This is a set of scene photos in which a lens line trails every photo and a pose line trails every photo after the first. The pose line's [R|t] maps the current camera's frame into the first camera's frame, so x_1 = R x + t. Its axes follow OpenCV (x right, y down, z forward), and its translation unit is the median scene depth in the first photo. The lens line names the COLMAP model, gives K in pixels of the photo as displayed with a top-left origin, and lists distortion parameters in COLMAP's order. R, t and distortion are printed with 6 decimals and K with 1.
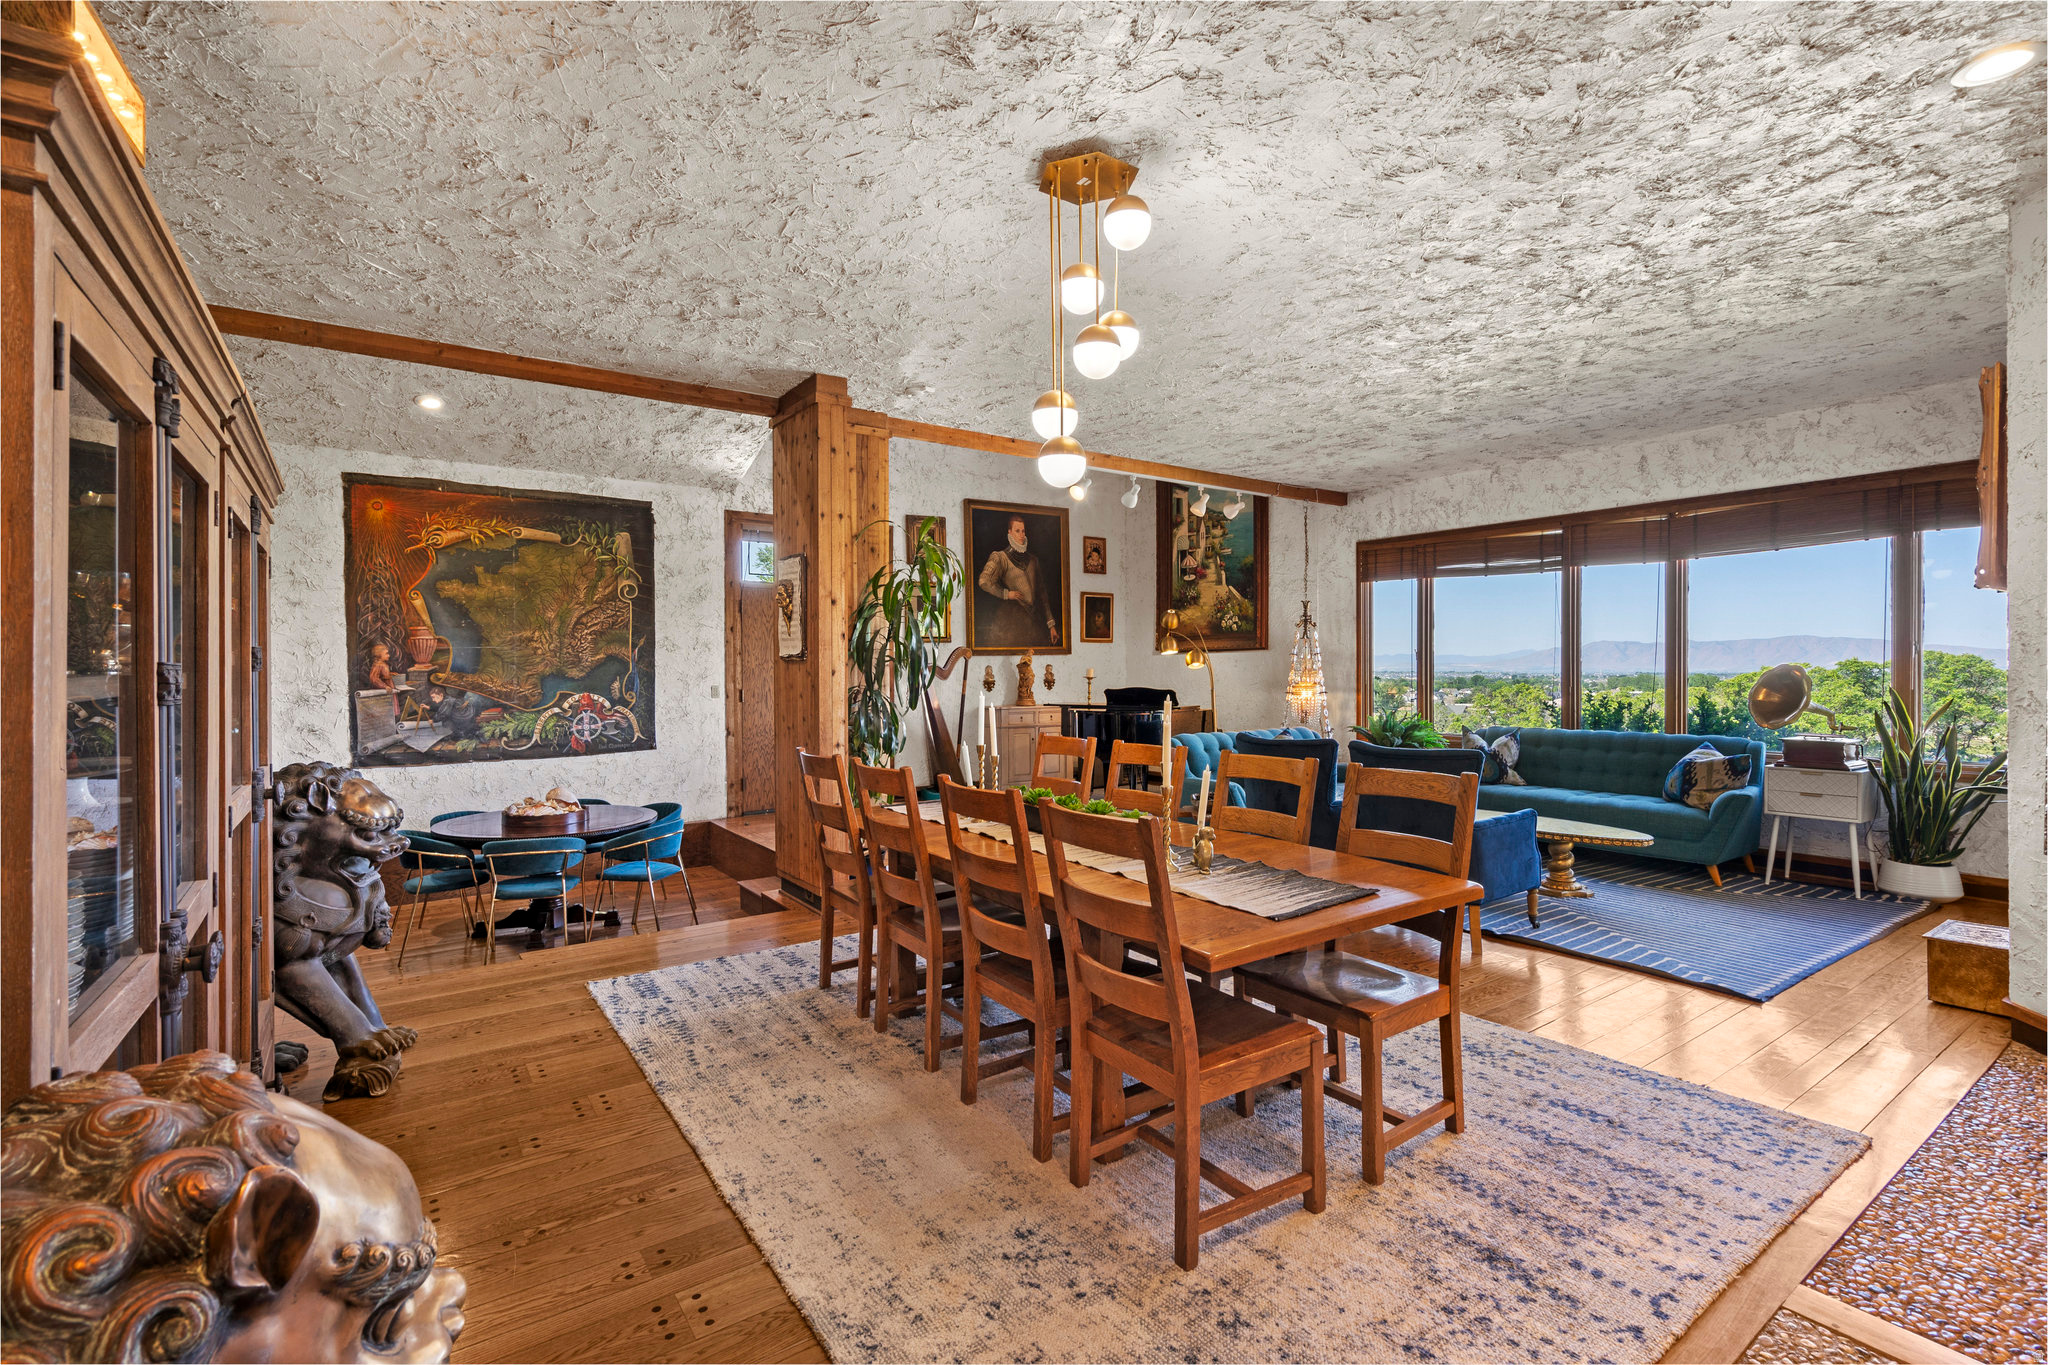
lens RADIAL K [[934.6, 0, 1017.9], [0, 934.6, 671.9], [0, 0, 1]] dist [-0.008363, 0.003142]
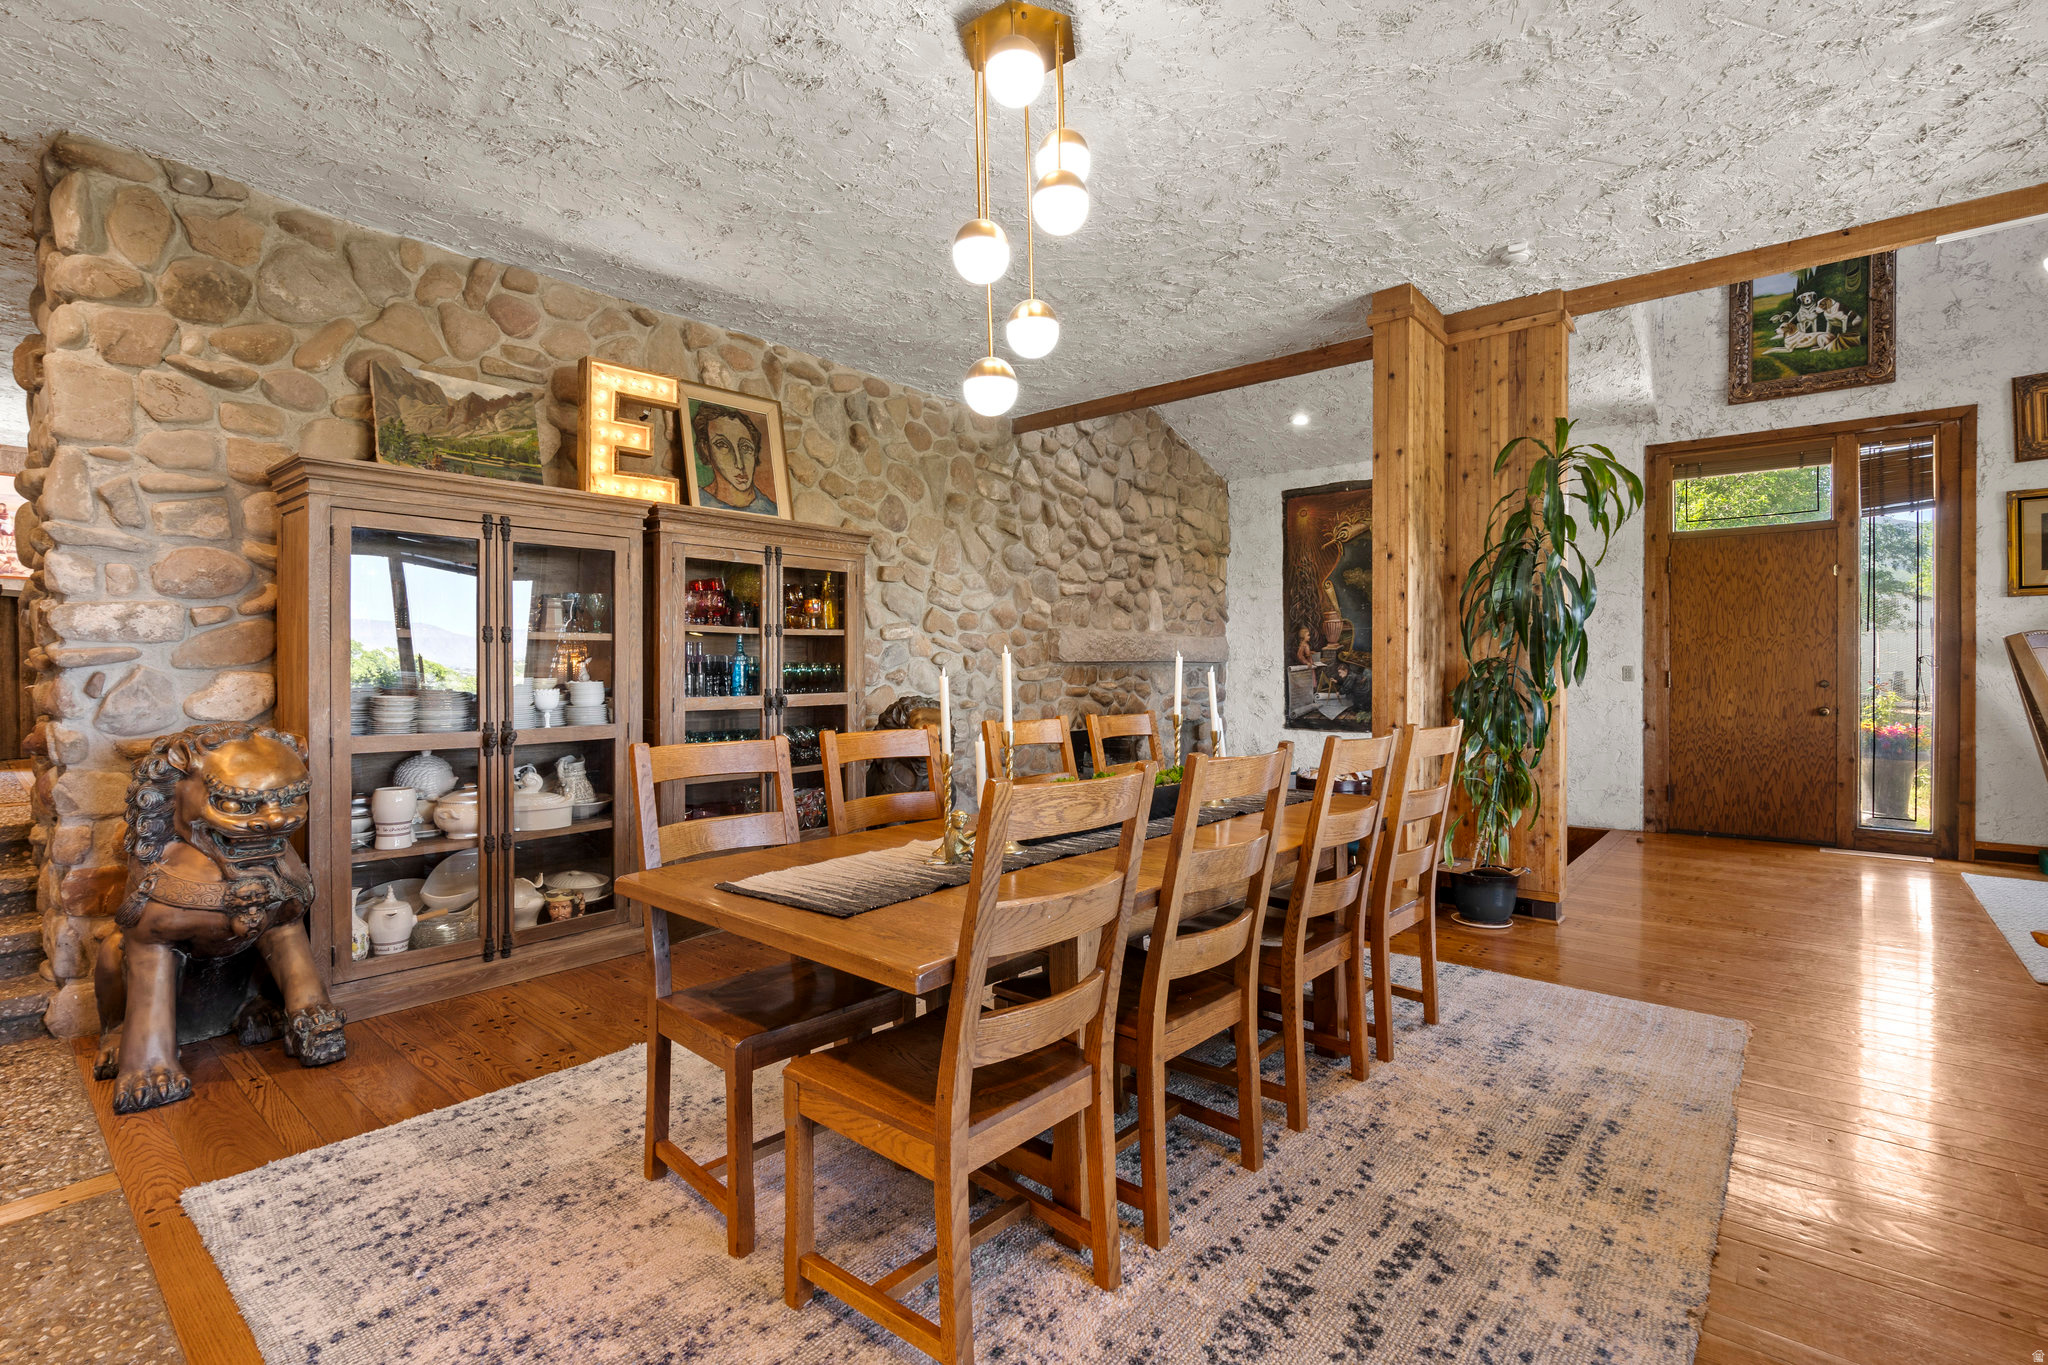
lens RADIAL K [[934.6, 0, 1028.6], [0, 934.6, 674.4], [0, 0, 1]] dist [-0.008363, 0.003142]
pose [[0.252792, 0.013189, -0.967431, 0.385369], [-0.003846, 0.999913, 0.012627, 0.016263], [0.967513, 0.000529, 0.252821, 0.339021]]
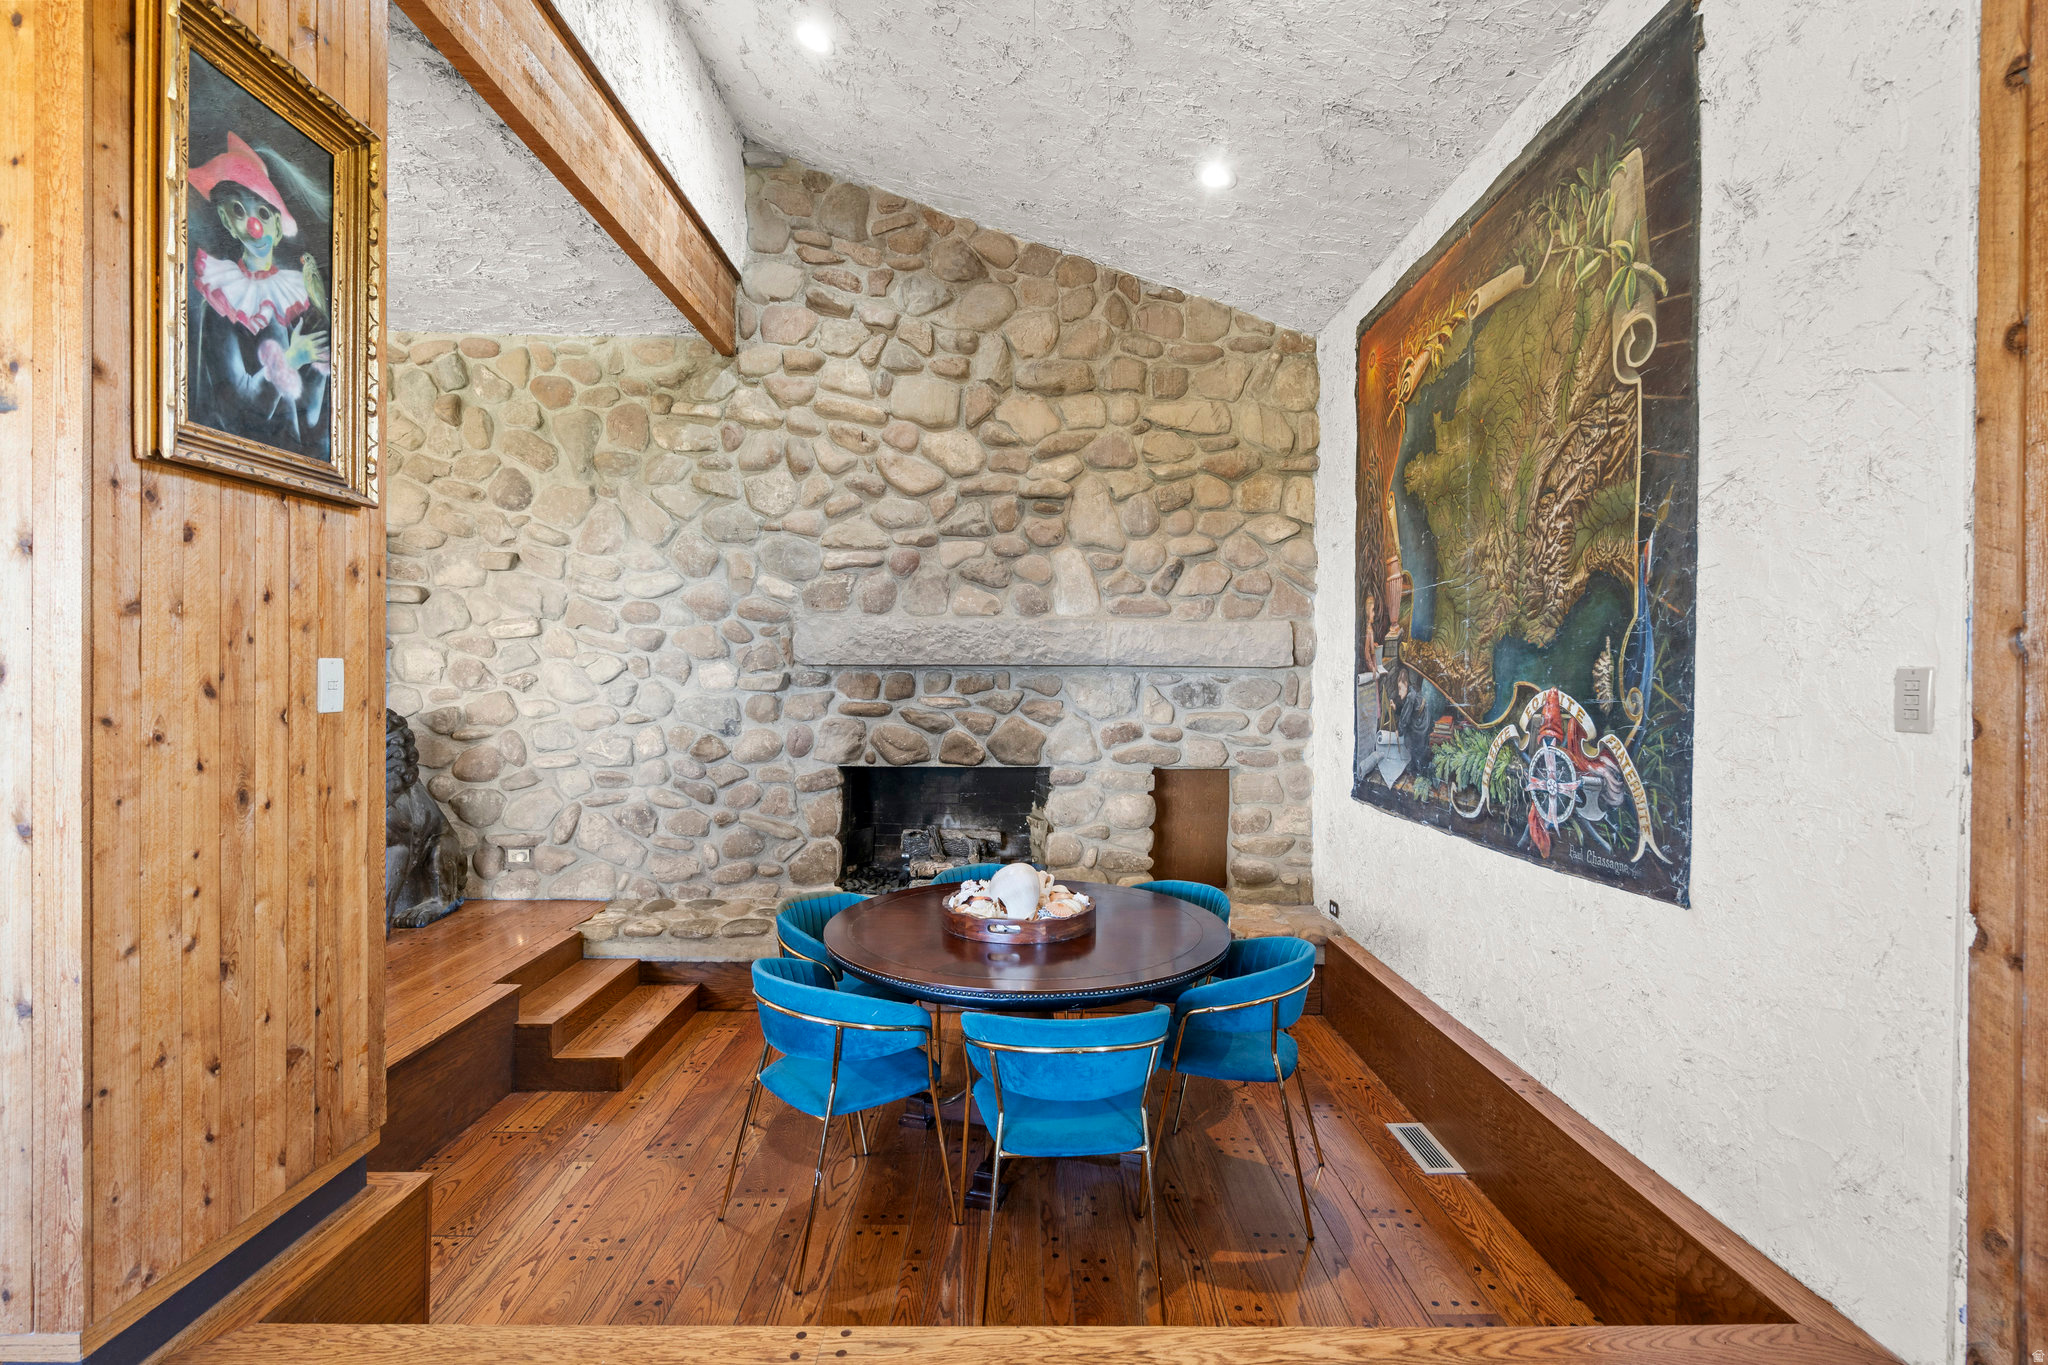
lens RADIAL K [[934.6, 0, 1016.5], [0, 934.6, 688.7], [0, 0, 1]] dist [-0.008363, 0.003142]
pose [[-0.570563, 0.012383, -0.821160, -0.071307], [-0.005139, 0.999813, 0.018647, 0.018850], [0.821238, 0.014859, -0.570393, 1.120442]]
